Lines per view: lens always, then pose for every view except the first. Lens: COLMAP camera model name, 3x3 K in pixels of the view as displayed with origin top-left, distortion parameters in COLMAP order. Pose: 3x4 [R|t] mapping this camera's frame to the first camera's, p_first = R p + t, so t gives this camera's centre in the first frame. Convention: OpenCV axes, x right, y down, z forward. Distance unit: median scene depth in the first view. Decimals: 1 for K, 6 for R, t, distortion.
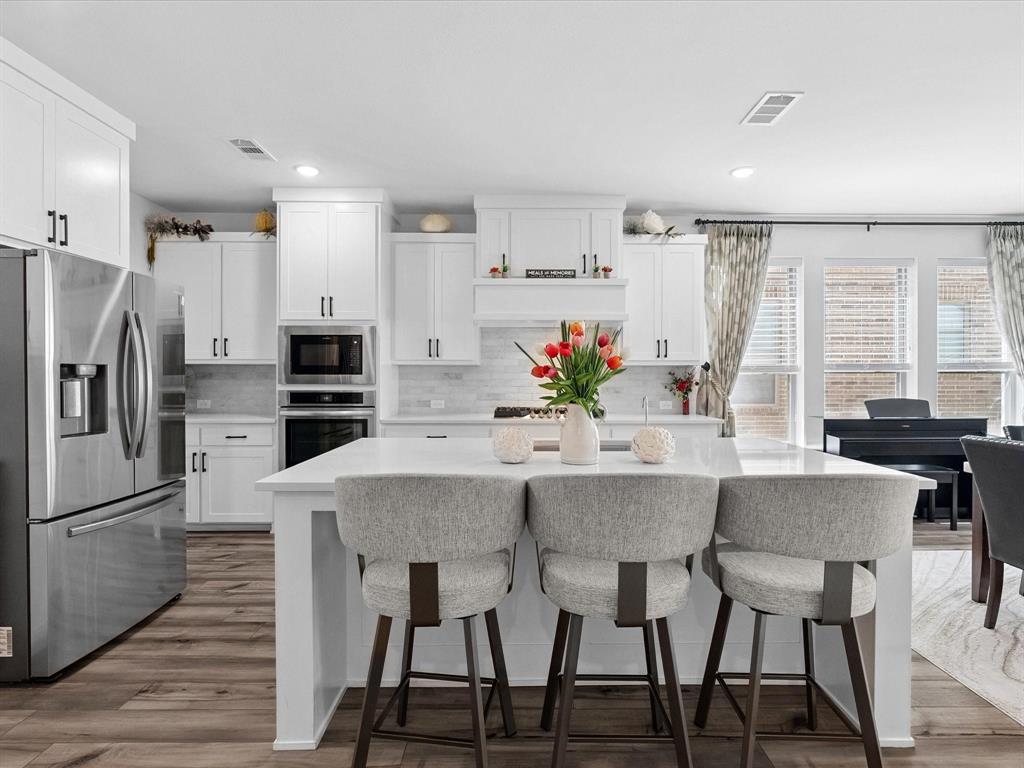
lens RADIAL K [[525.0, 0, 513.9], [0, 525.0, 378.4], [0, 0, 1]] dist [-0.011210, -0.000356]
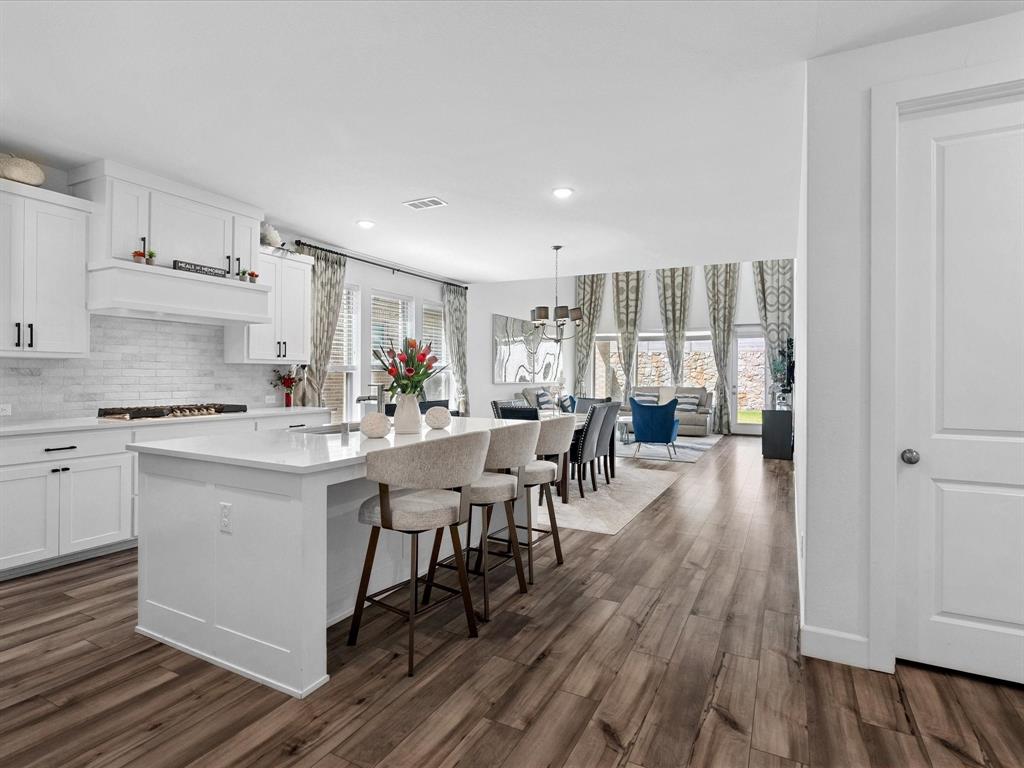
lens RADIAL K [[525.0, 0, 517.5], [0, 525.0, 377.5], [0, 0, 1]] dist [-0.011210, -0.000356]
pose [[0.464866, -0.001676, 0.885379, -0.465115], [-0.003945, 0.999984, 0.003964, -0.002250], [-0.885372, -0.005336, 0.464853, 0.015136]]
